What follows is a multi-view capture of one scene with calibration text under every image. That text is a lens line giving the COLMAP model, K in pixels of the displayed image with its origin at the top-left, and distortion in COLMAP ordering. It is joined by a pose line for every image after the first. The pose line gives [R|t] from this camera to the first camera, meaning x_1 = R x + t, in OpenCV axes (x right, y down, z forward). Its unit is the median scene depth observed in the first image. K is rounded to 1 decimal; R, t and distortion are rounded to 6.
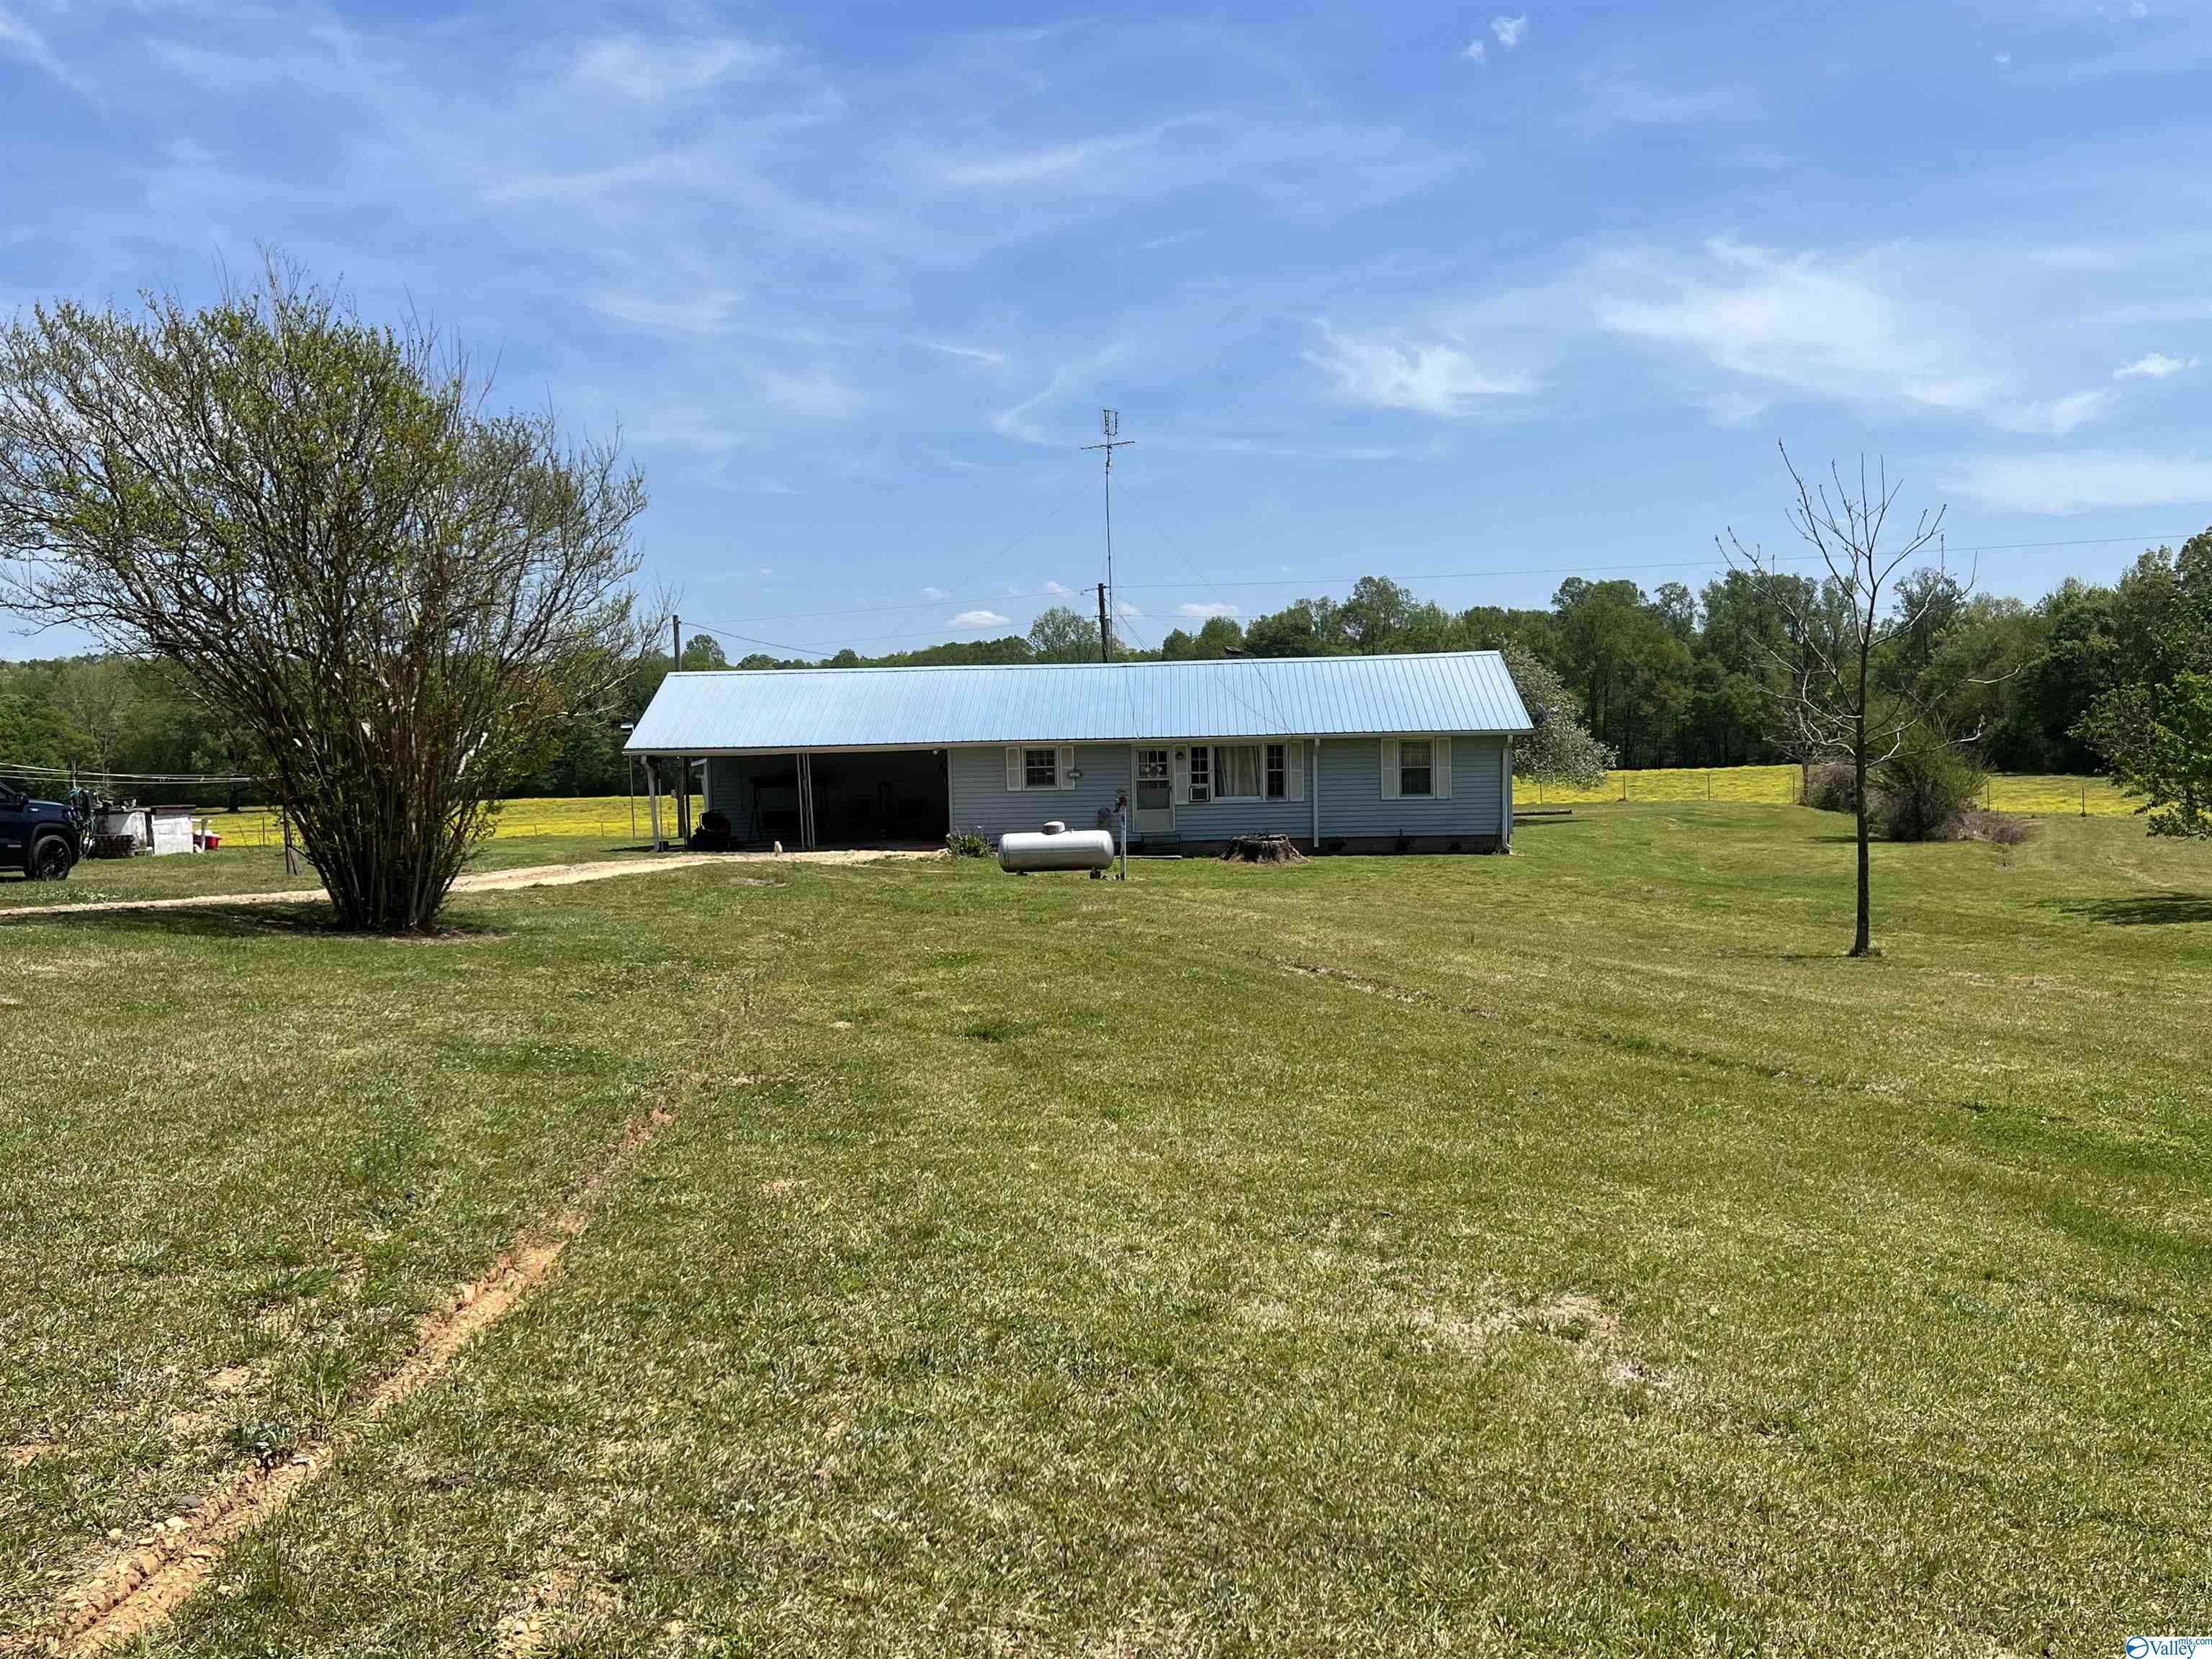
lens RADIAL K [[1841.9, 0, 1106.0], [0, 1841.9, 829.5], [0, 0, 1]] dist [0.060764, -0.001454]
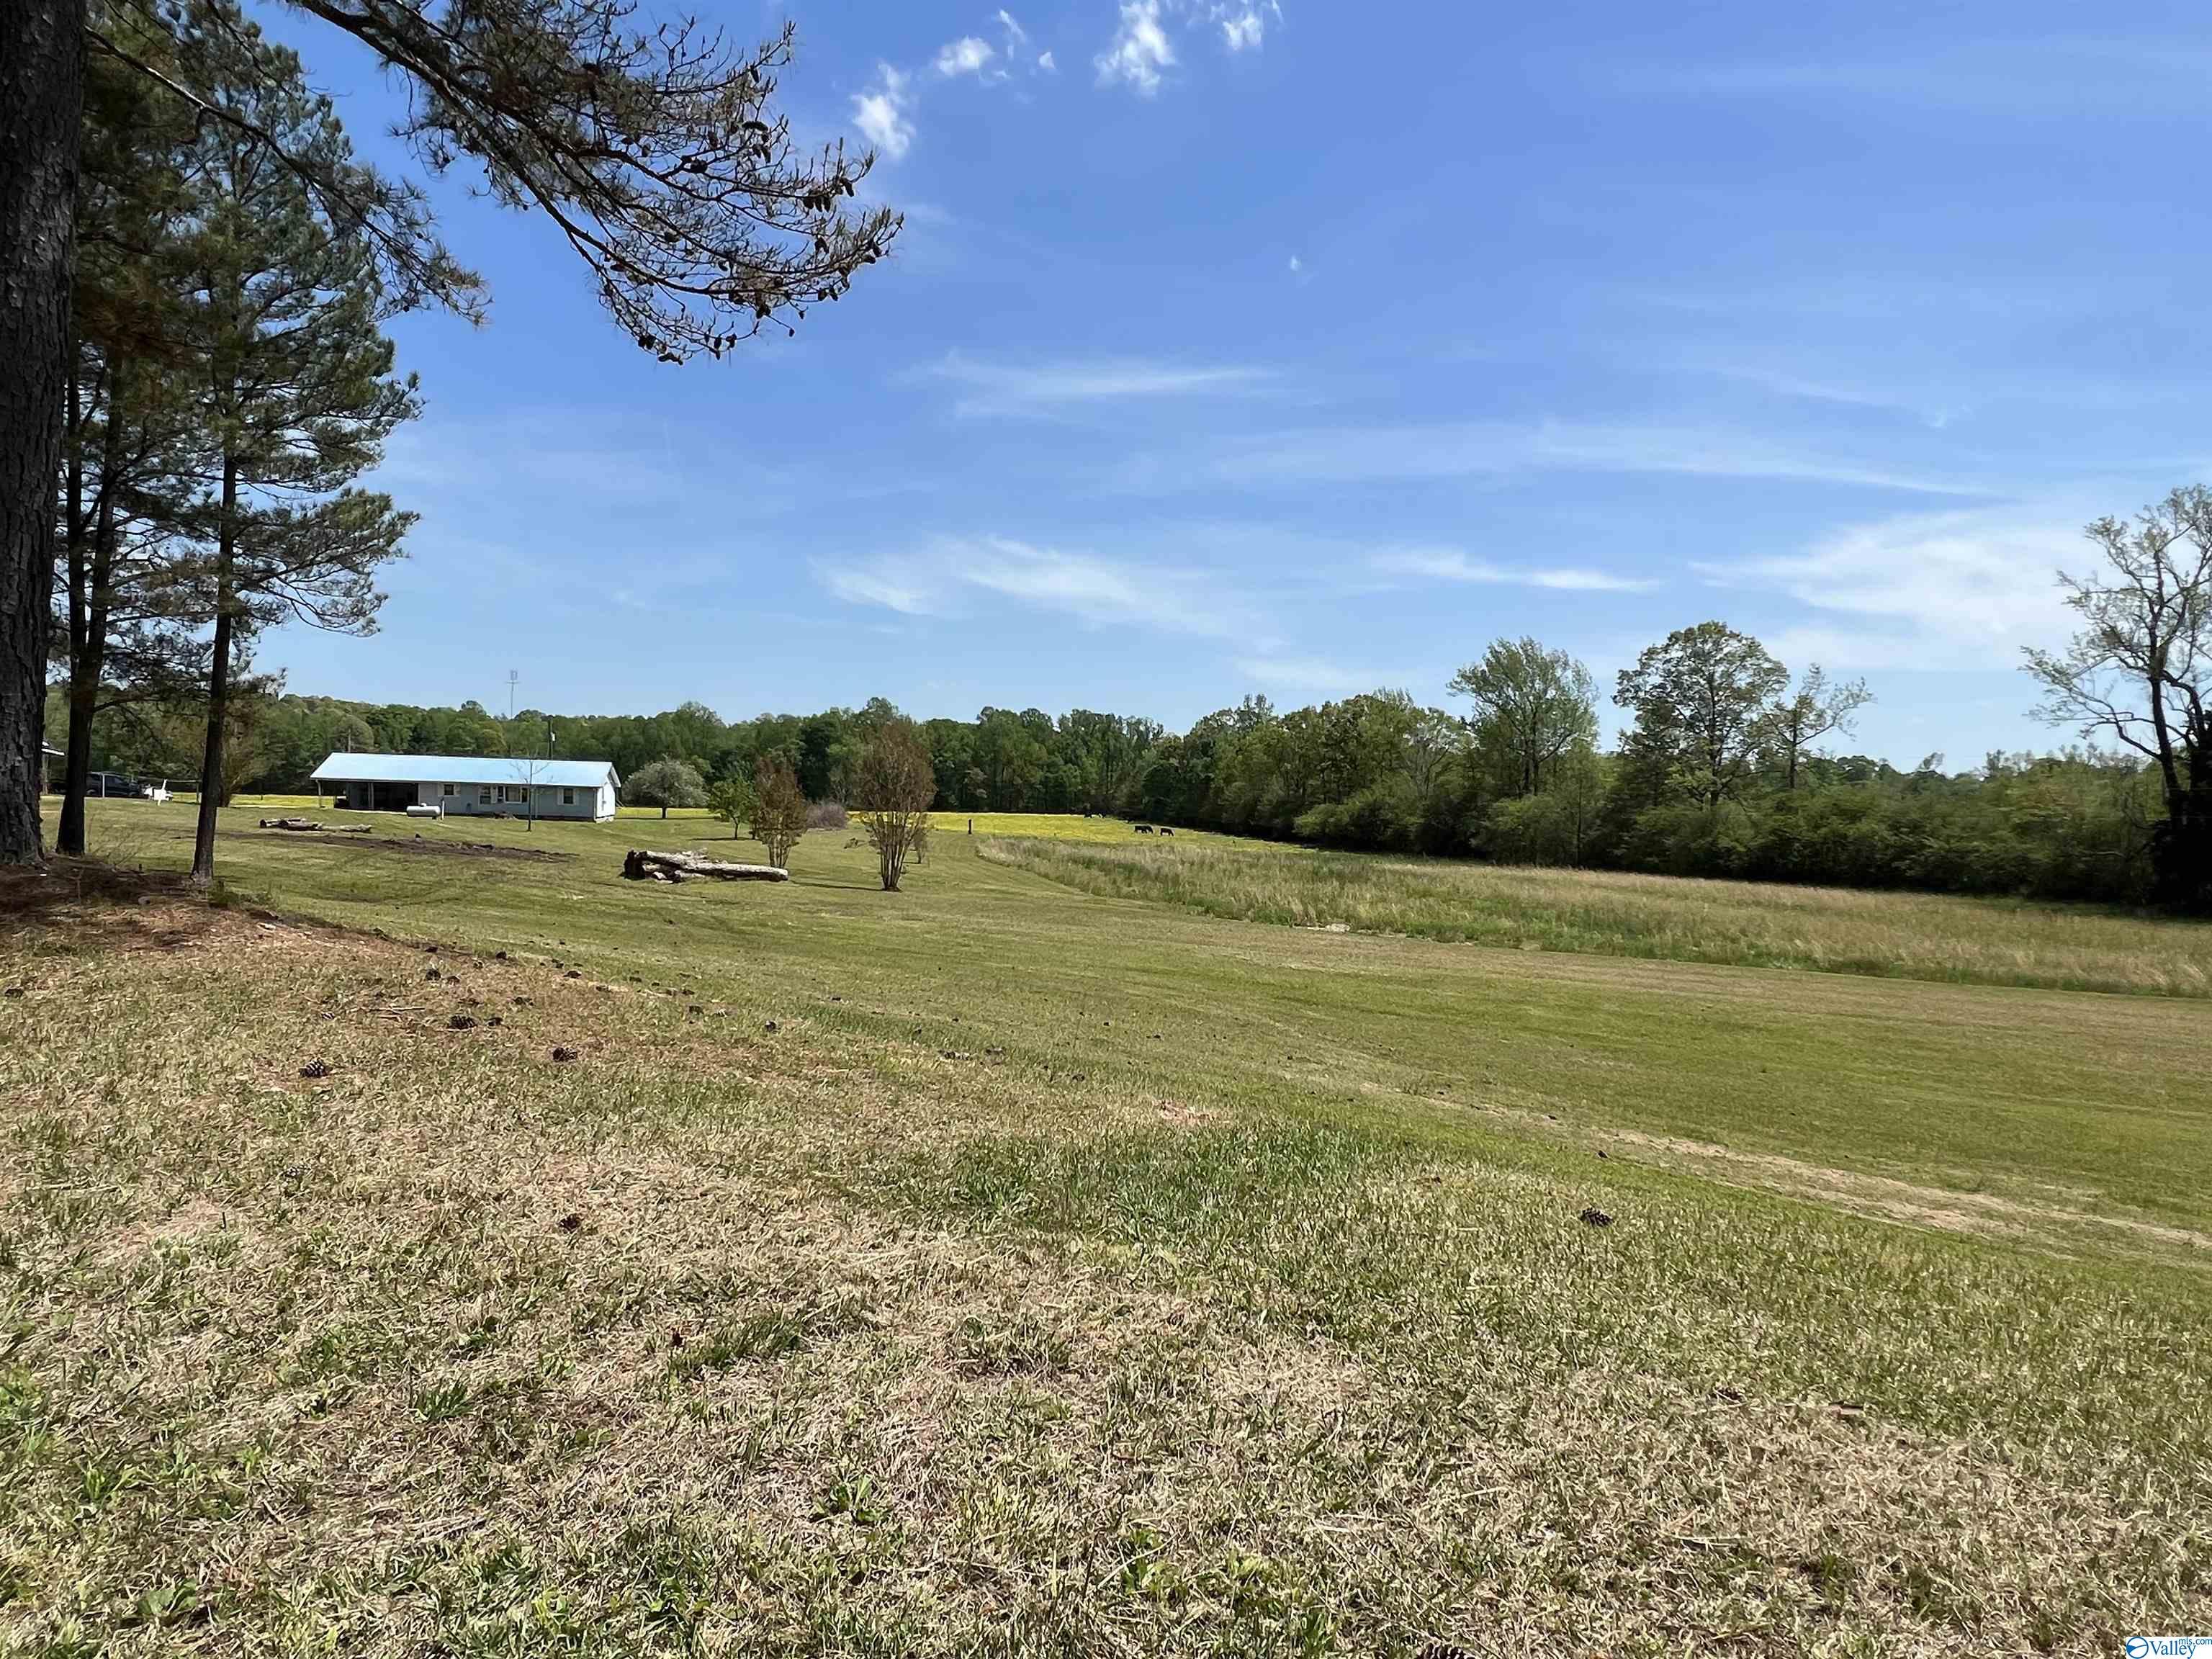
lens RADIAL K [[1229.8, 0, 1106.0], [0, 1229.8, 829.5], [0, 0, 1]] dist [-0.005791, -0.001109]
pose [[0.969695, 0.049106, 0.239333, 0.291034], [-0.045558, 0.998755, -0.020338, 0.014634], [-0.240034, 0.008818, 0.970724, -0.712581]]
